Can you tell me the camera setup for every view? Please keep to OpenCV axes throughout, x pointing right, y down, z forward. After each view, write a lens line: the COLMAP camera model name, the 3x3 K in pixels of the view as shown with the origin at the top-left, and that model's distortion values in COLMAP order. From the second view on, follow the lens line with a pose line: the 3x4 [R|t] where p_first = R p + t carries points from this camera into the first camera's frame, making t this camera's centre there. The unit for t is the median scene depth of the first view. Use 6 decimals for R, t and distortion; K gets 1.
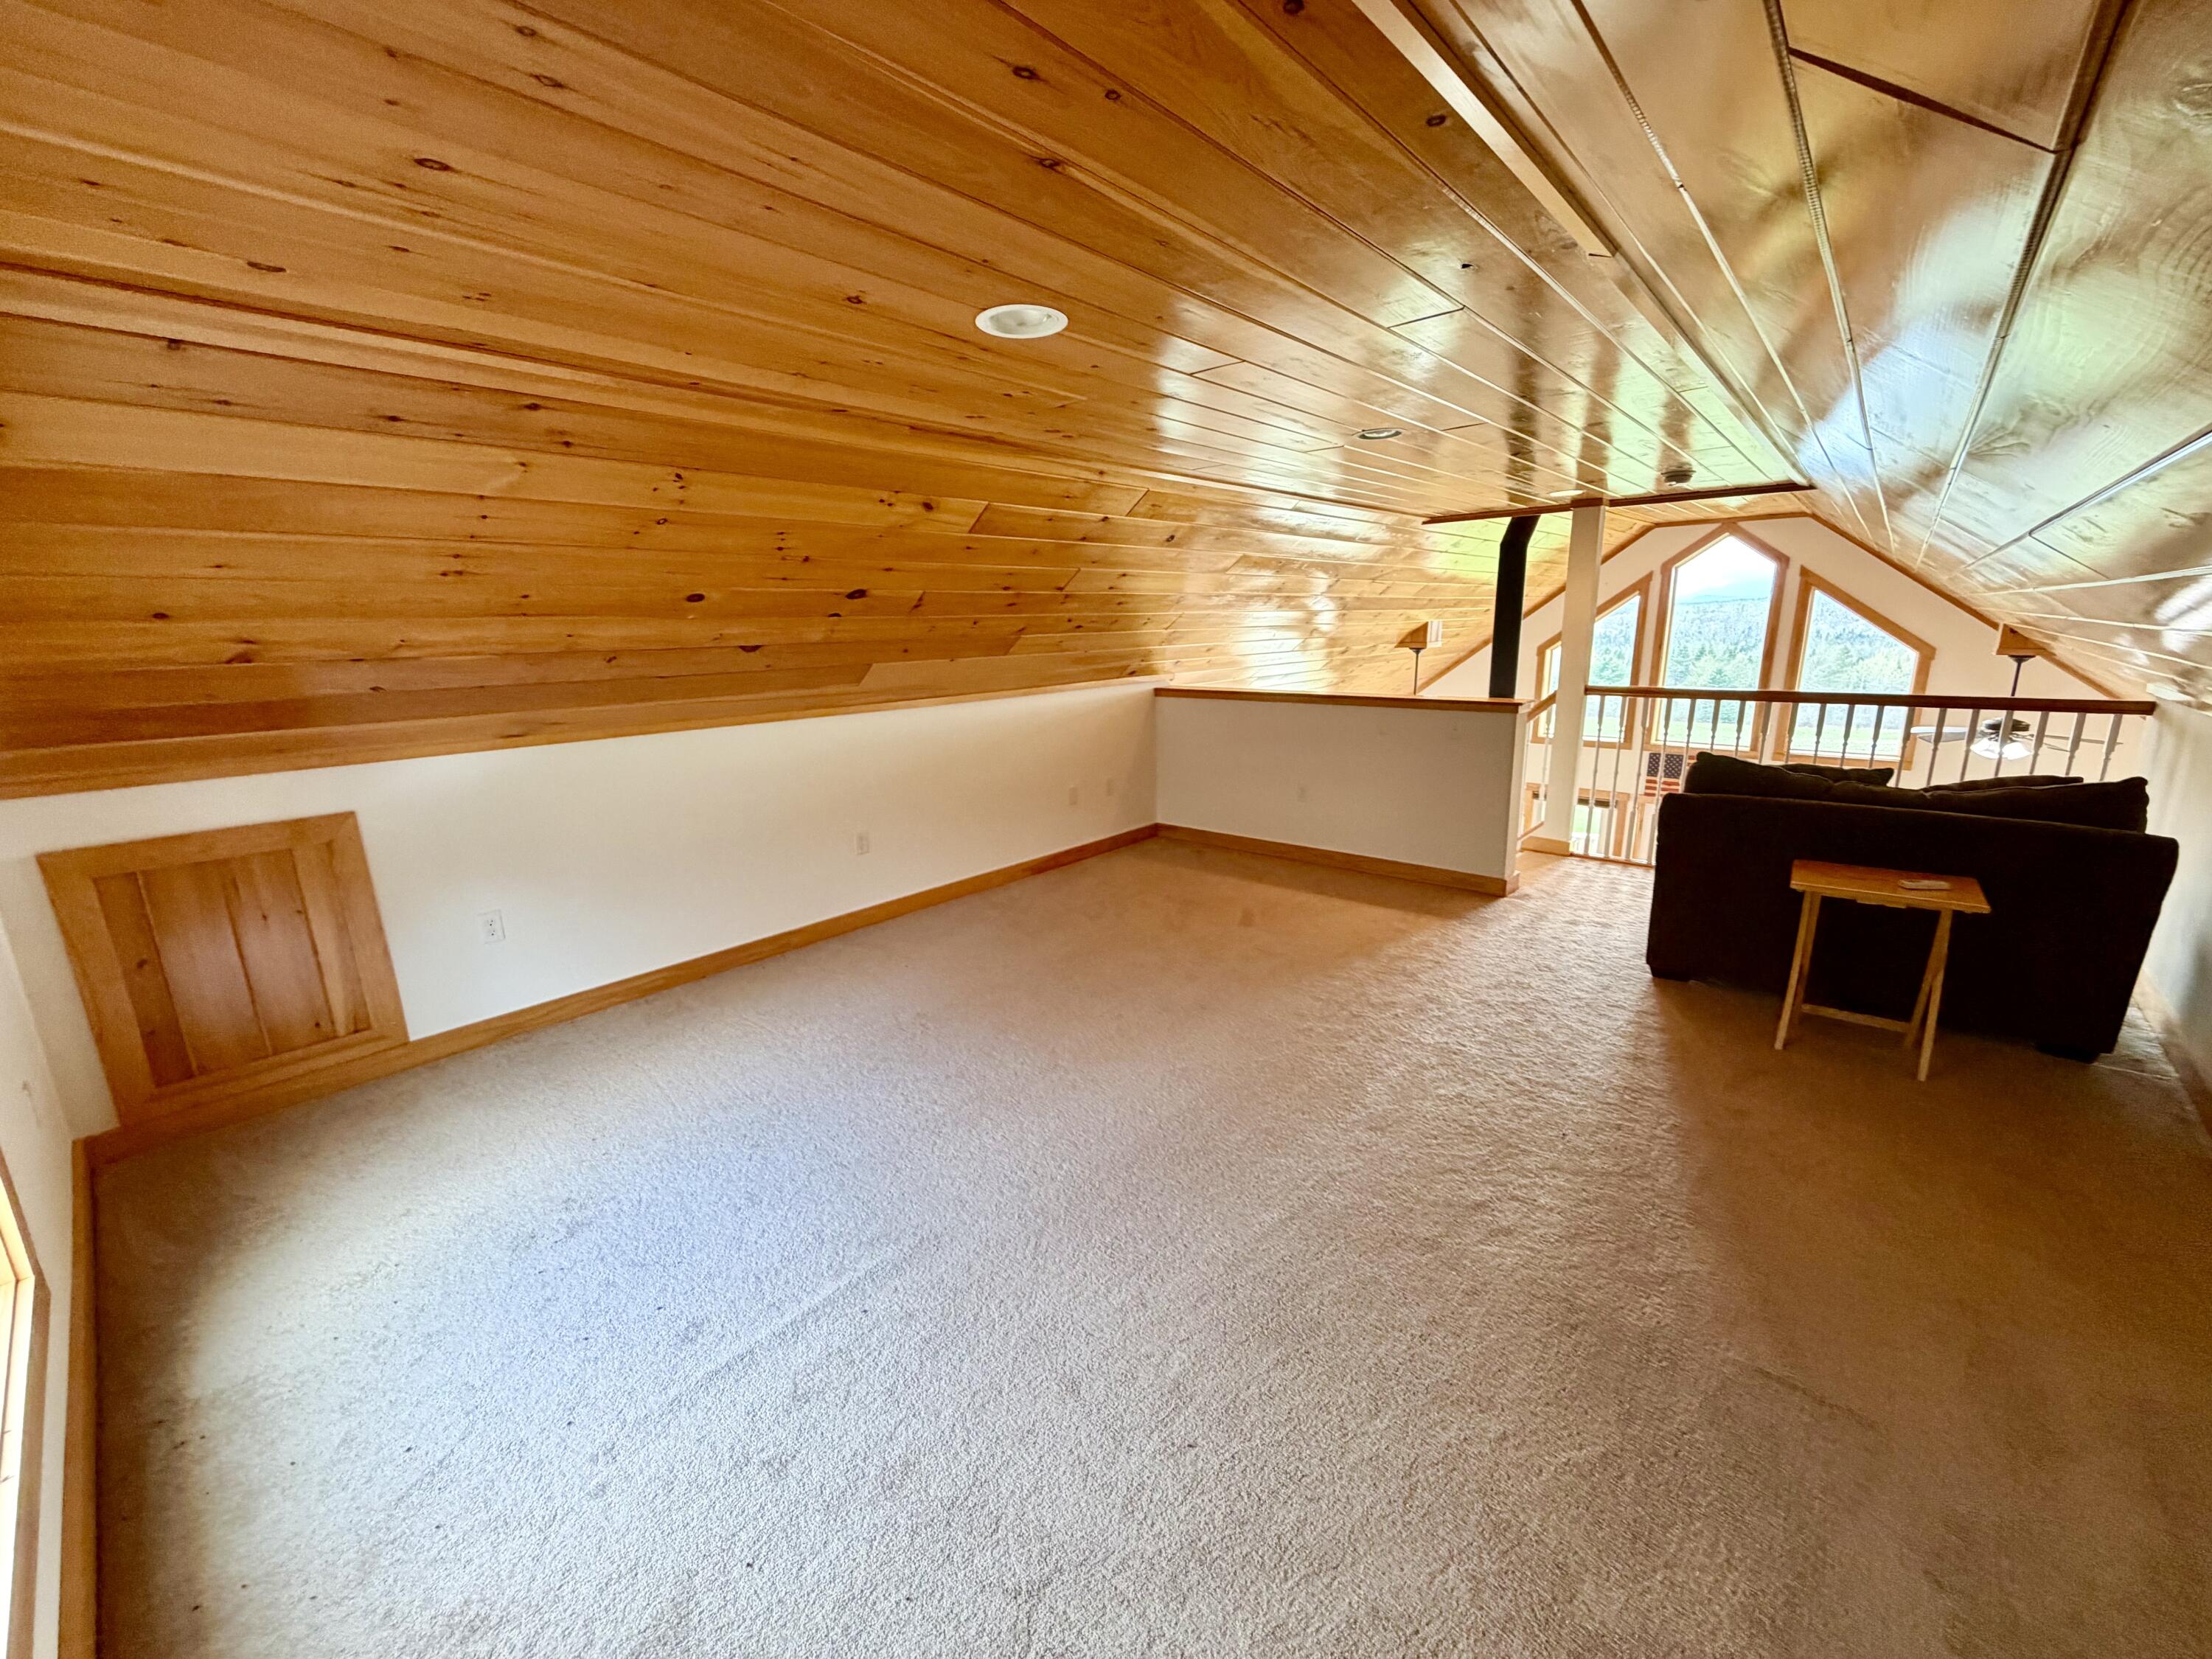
lens RADIAL K [[883.1, 0, 1096.5], [0, 883.1, 828.9], [0, 0, 1]] dist [0.000568, -0.000196]
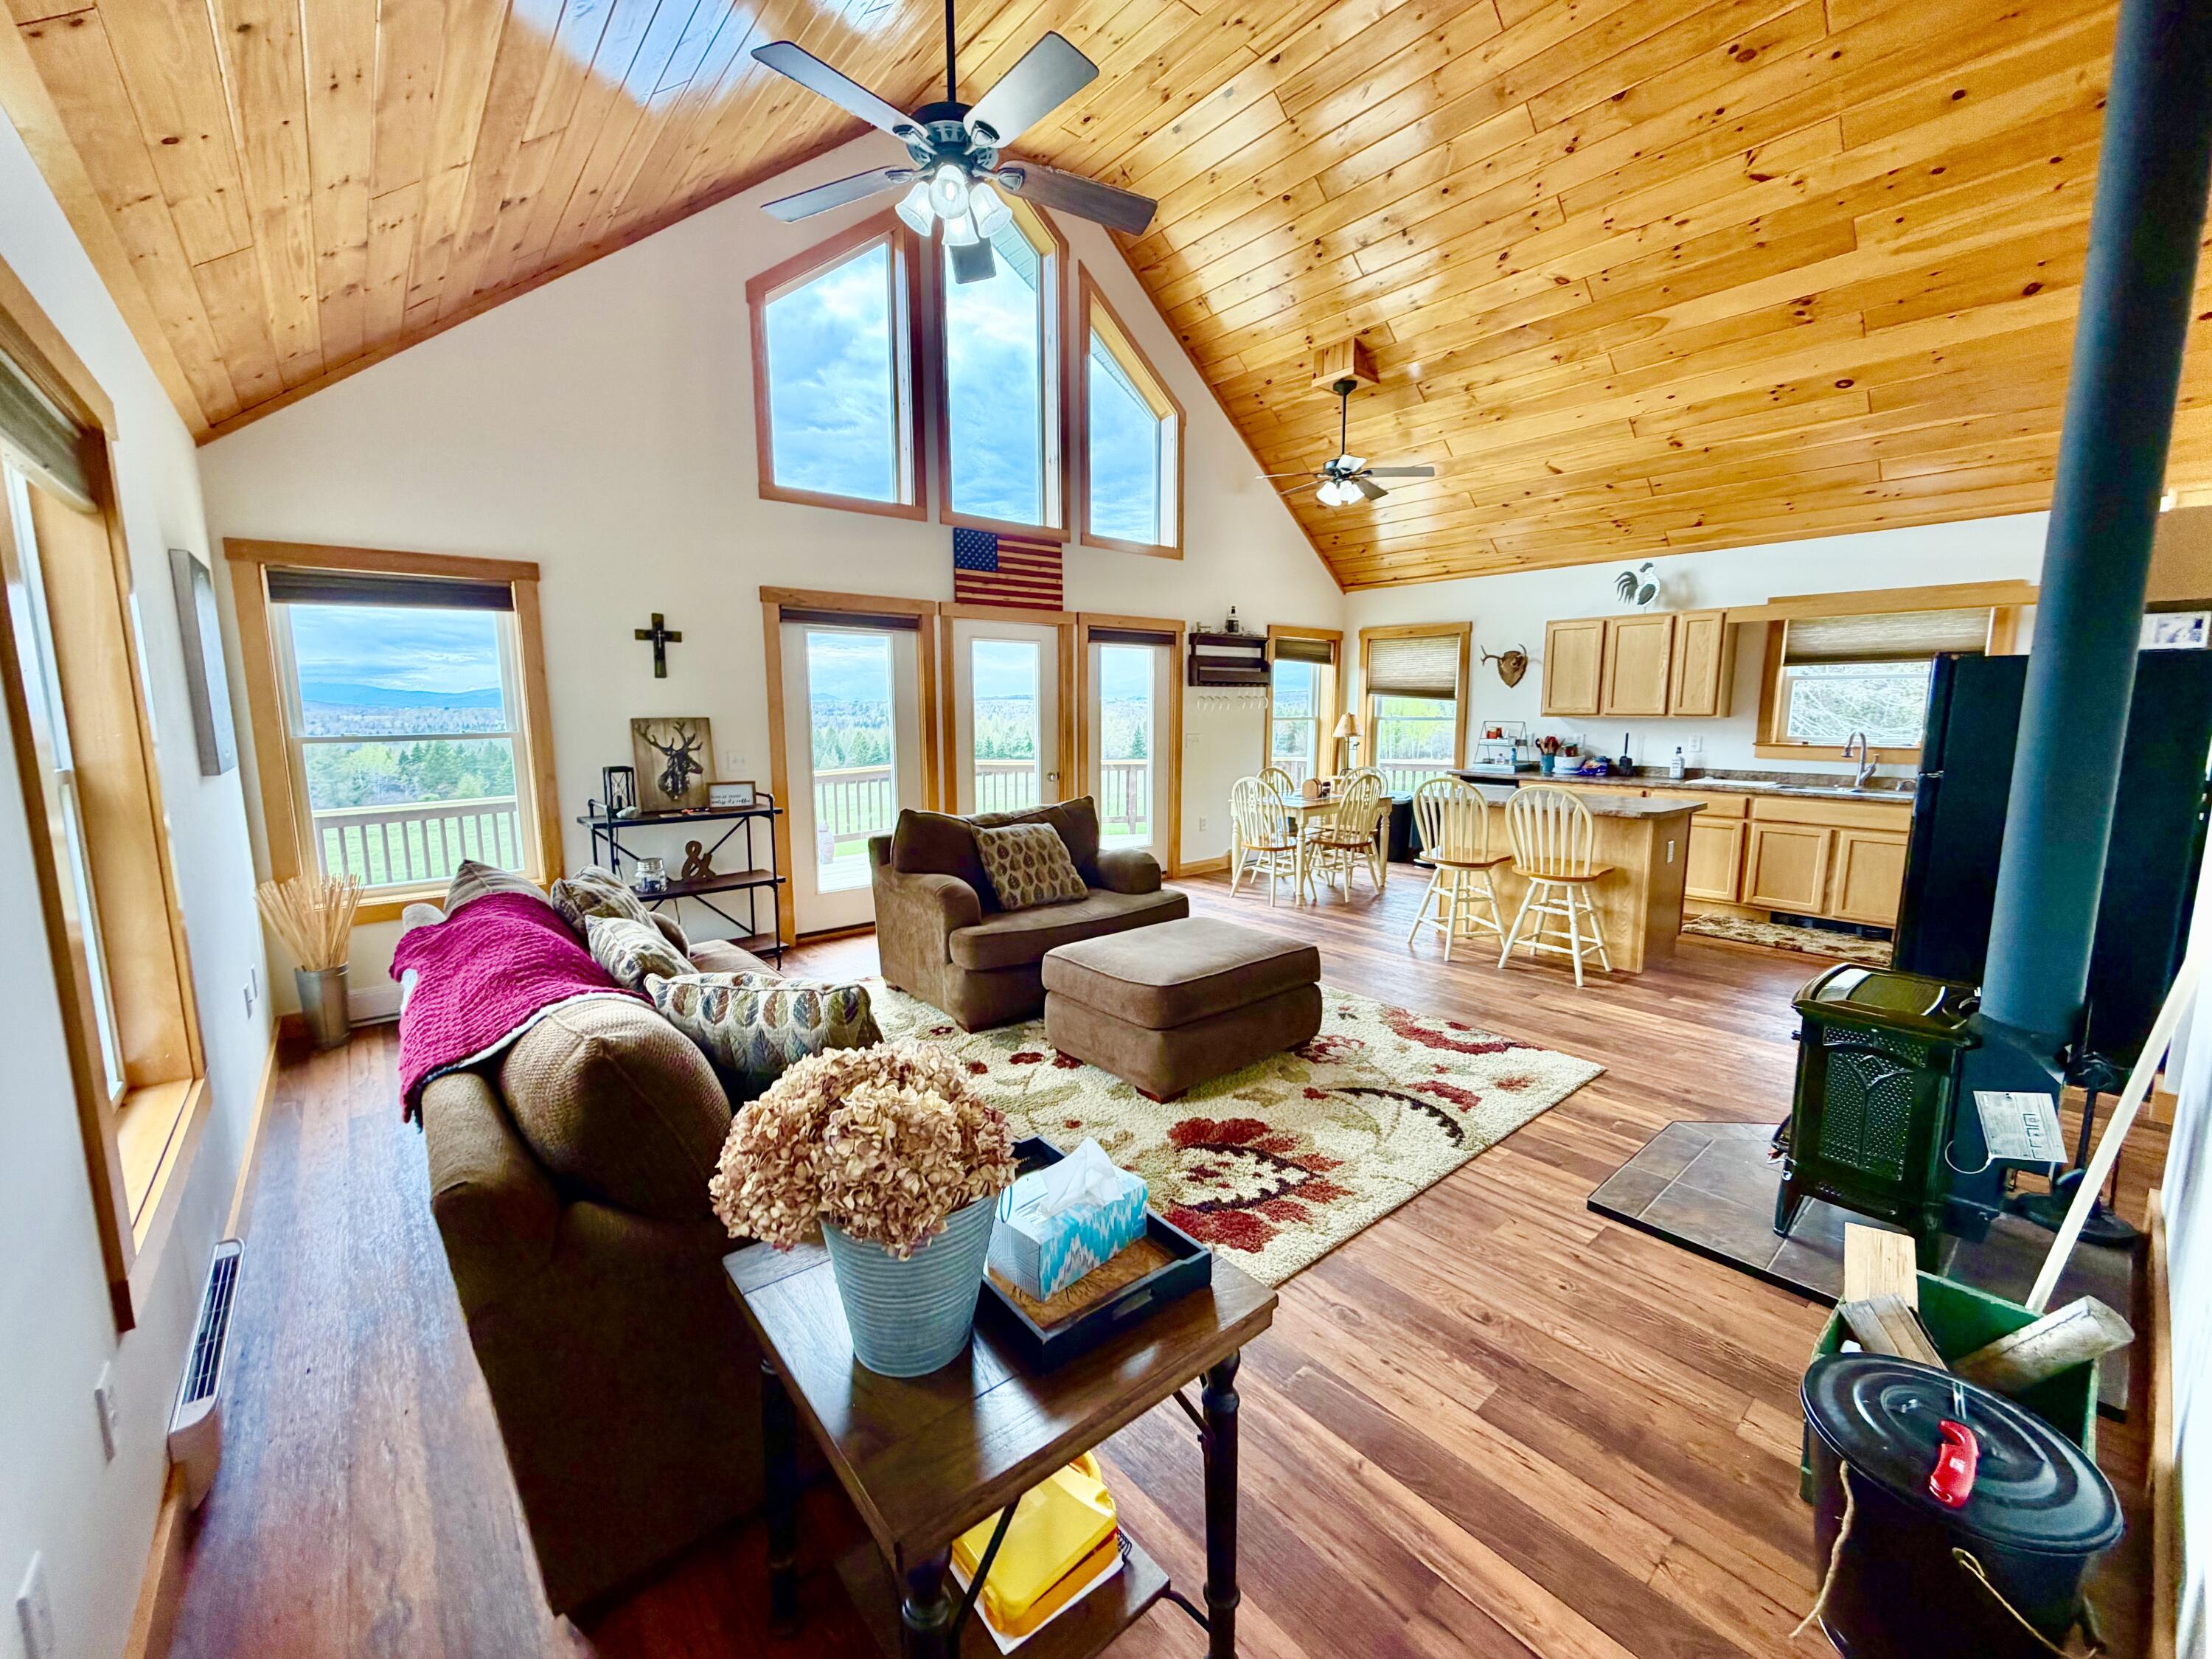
lens RADIAL K [[883.1, 0, 1096.5], [0, 883.1, 828.9], [0, 0, 1]] dist [0.000568, -0.000196]
pose [[0.145779, -0.116999, 0.982375, 0.089575], [0.228728, 0.970065, 0.081591, 0.172094], [-0.962514, 0.212802, 0.168176, 1.803031]]
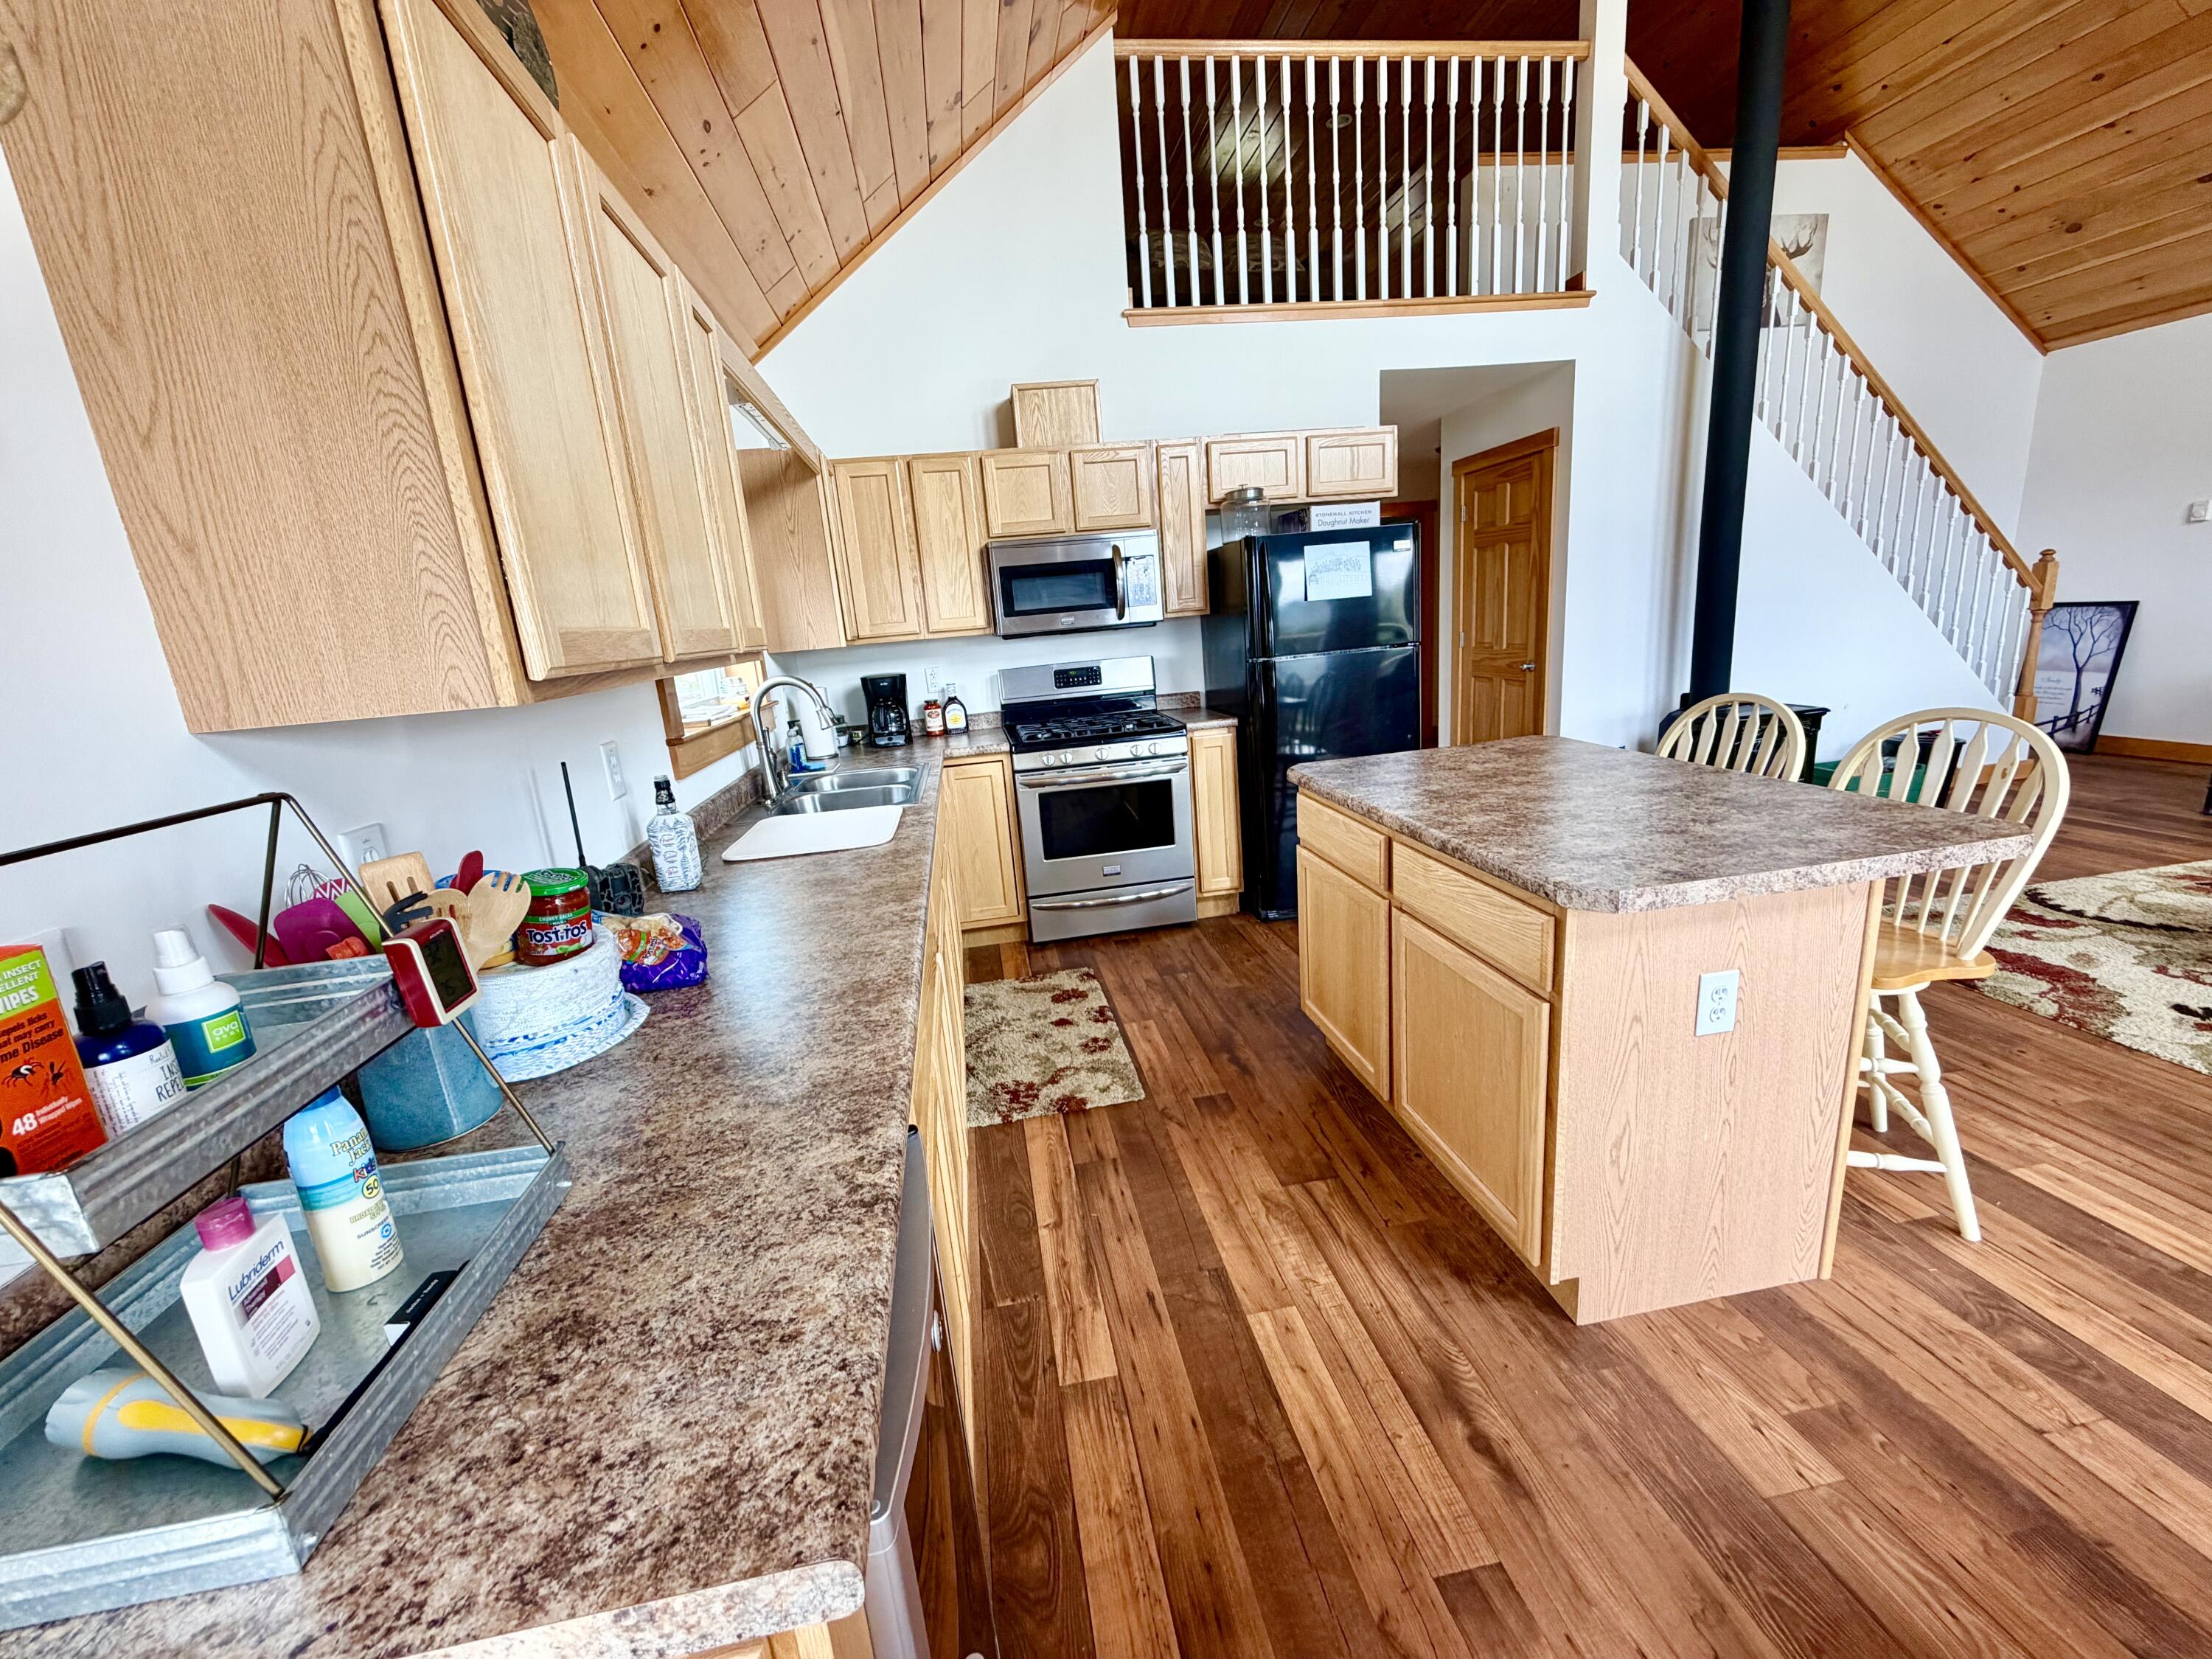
lens RADIAL K [[879.5, 0, 1093.6], [0, 879.5, 828.5], [0, 0, 1]] dist [-0.000754, -0.000122]
pose [[-0.637710, 0.253813, -0.727258, 1.773859], [-0.082199, 0.916338, 0.391879, 0.221710], [0.765878, 0.309685, -0.563495, 1.497044]]
